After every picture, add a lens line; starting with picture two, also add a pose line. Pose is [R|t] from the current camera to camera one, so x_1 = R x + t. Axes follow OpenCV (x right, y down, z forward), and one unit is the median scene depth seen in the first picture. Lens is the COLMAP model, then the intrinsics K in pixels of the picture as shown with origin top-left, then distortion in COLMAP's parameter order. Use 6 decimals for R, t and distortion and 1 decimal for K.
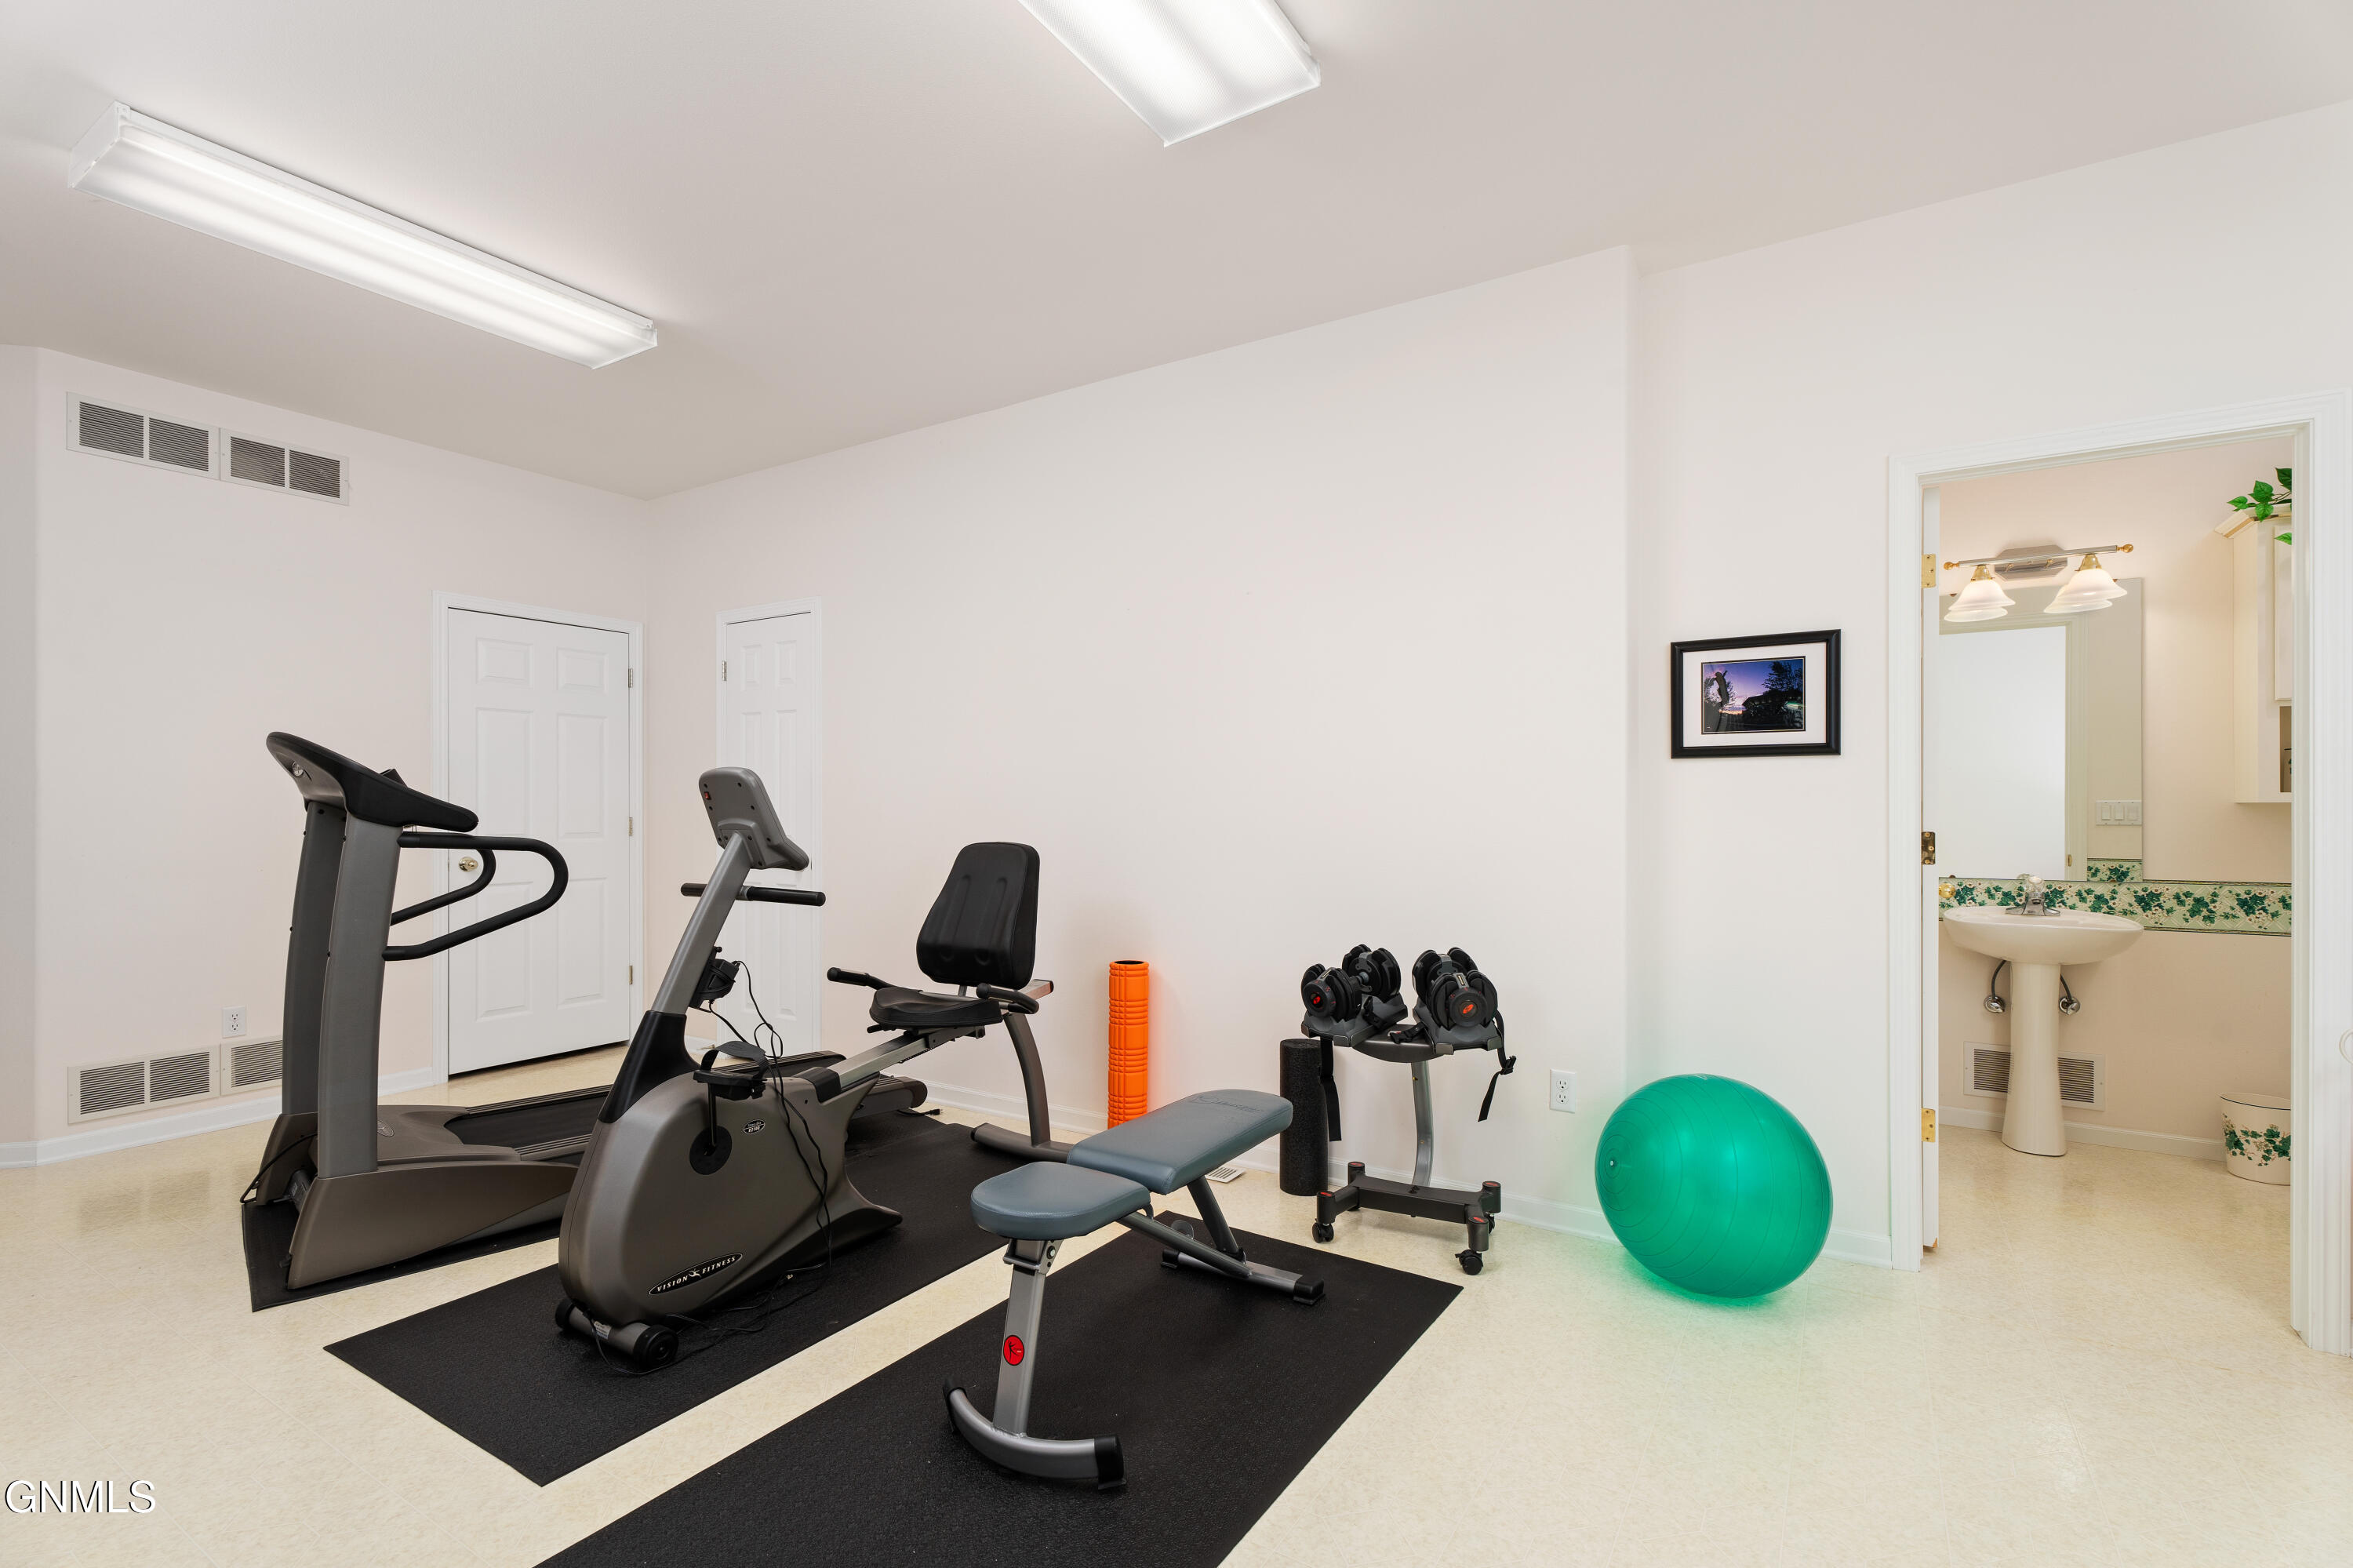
lens RADIAL K [[1065.4, 0, 1183.4], [0, 1065.4, 797.1], [0, 0, 1]] dist [0.003358, 0.001322]
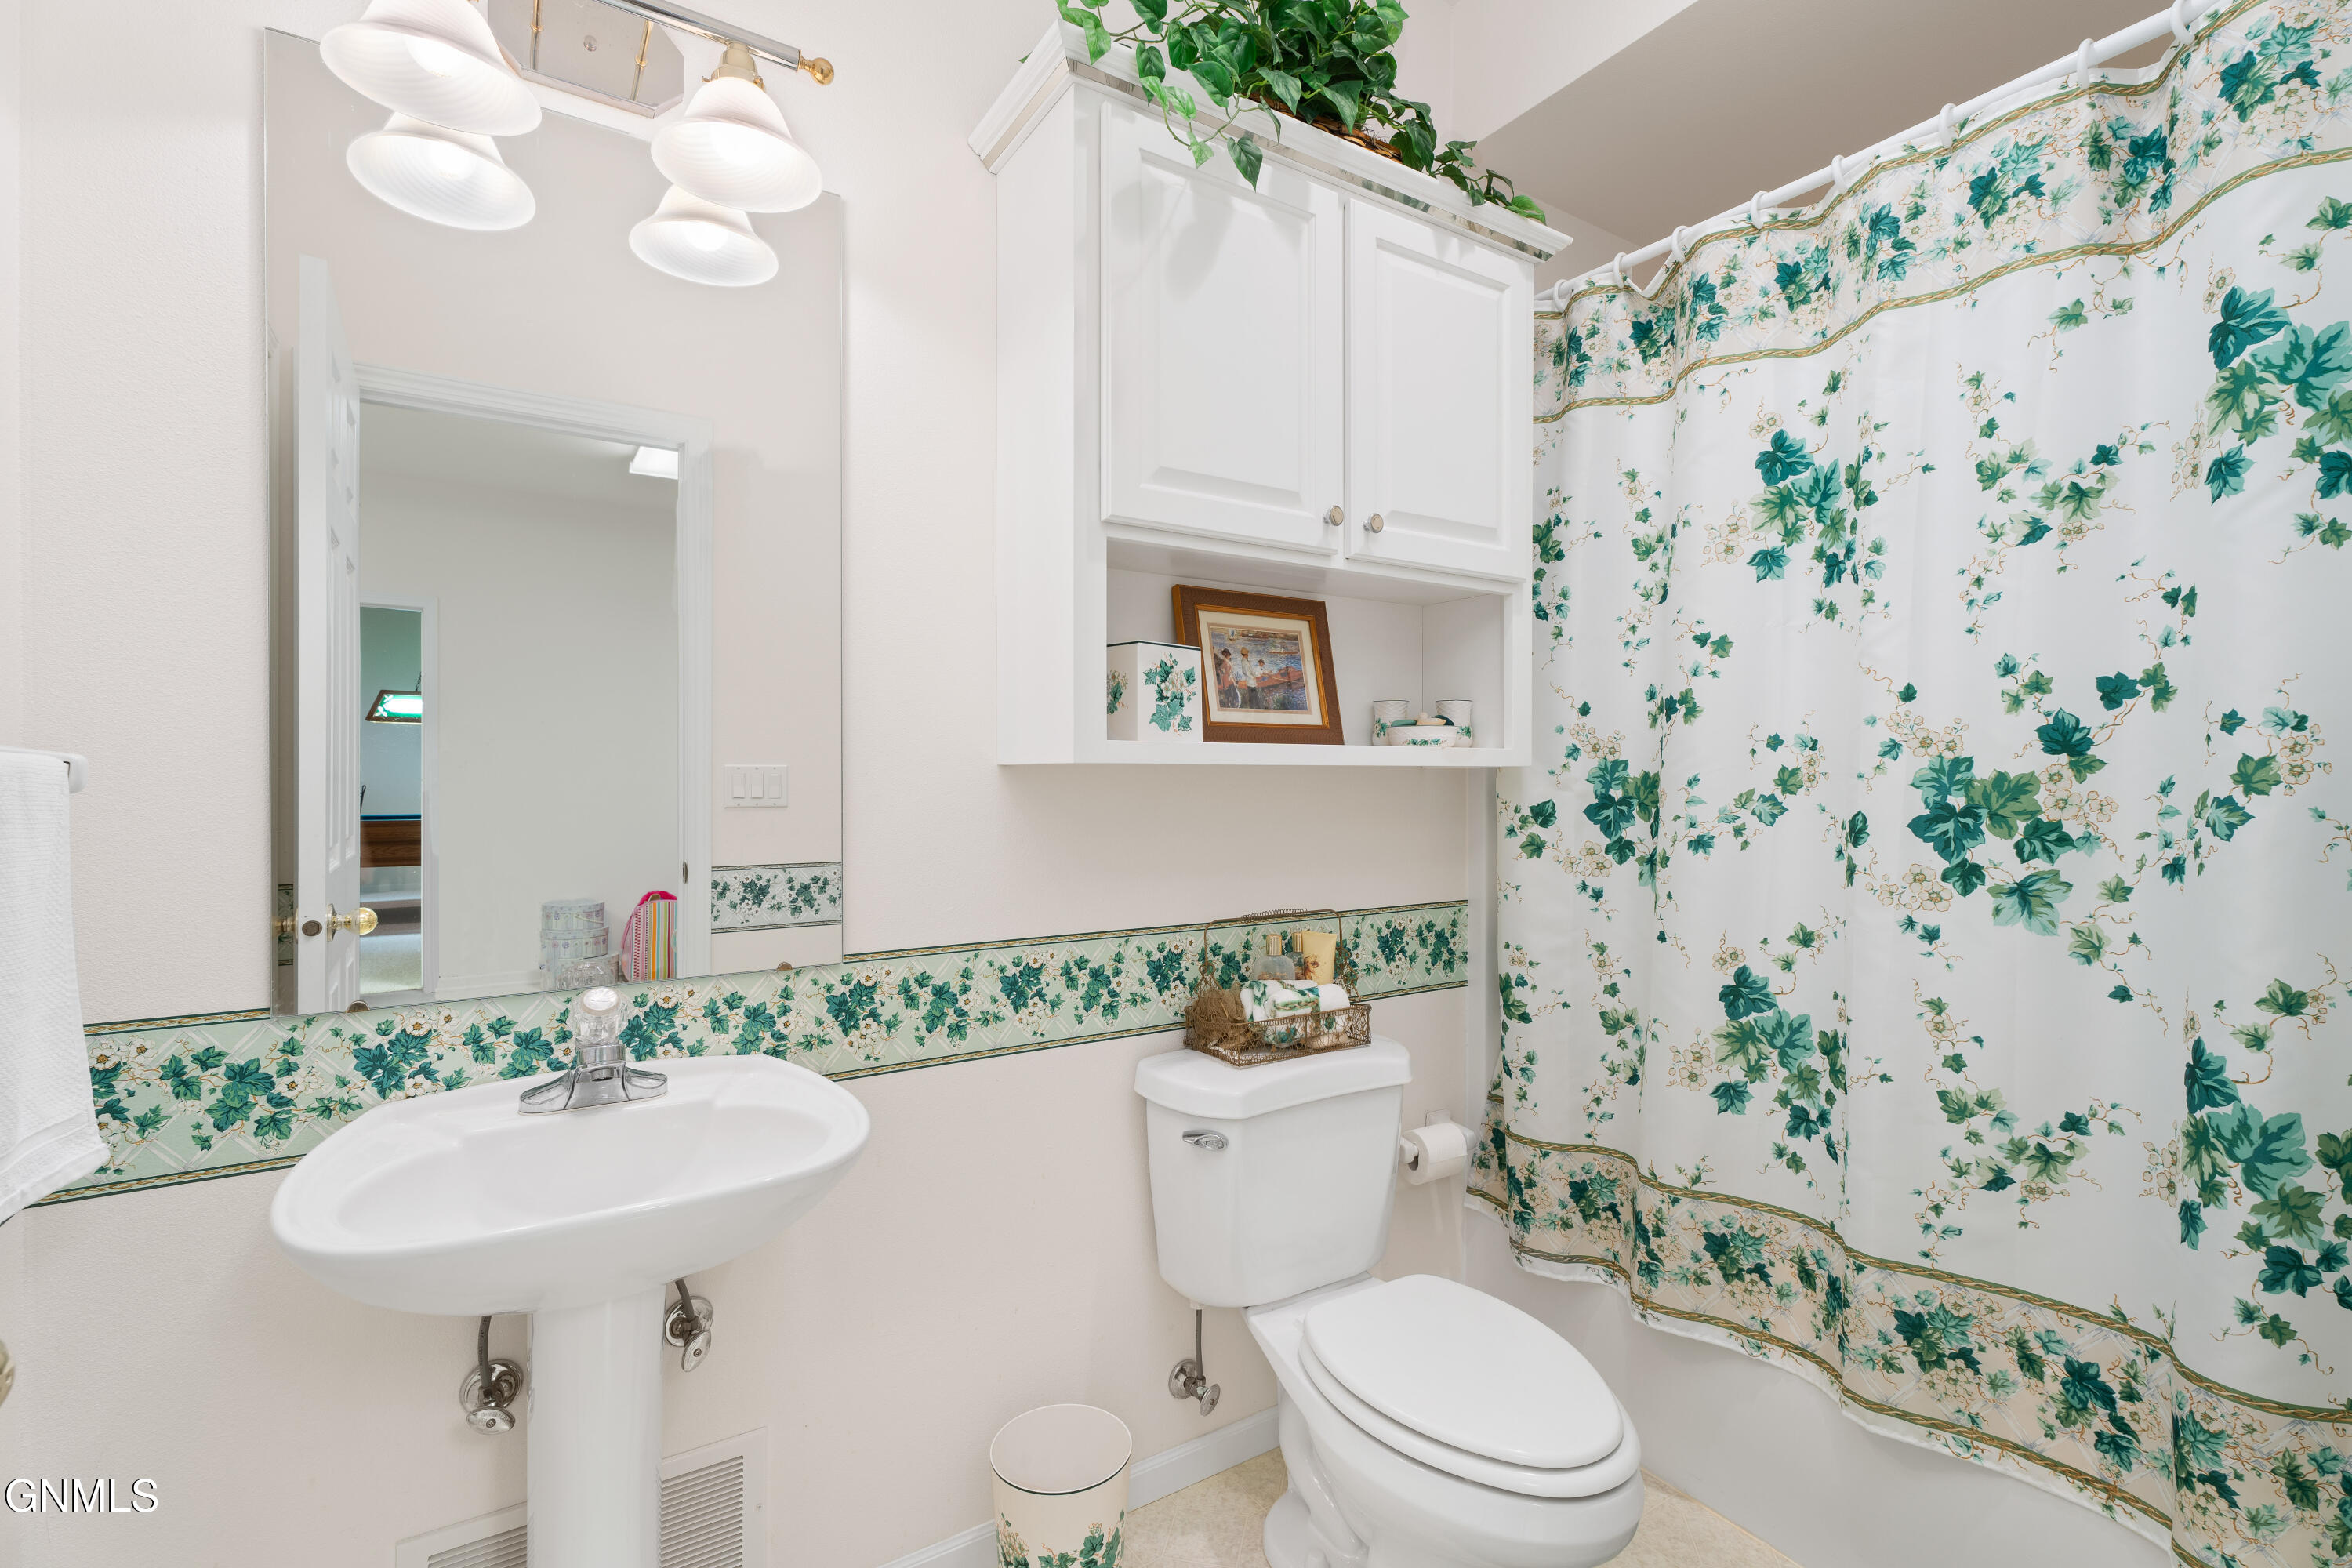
lens RADIAL K [[1064.9, 0, 1185.1], [0, 1064.9, 785.9], [0, 0, 1]] dist [0.003358, 0.001322]
pose [[0.422823, -0.008346, 0.906174, 0.581321], [-0.005881, 0.999911, 0.011953, 0.007894], [-0.906193, -0.010383, 0.422736, 0.704964]]
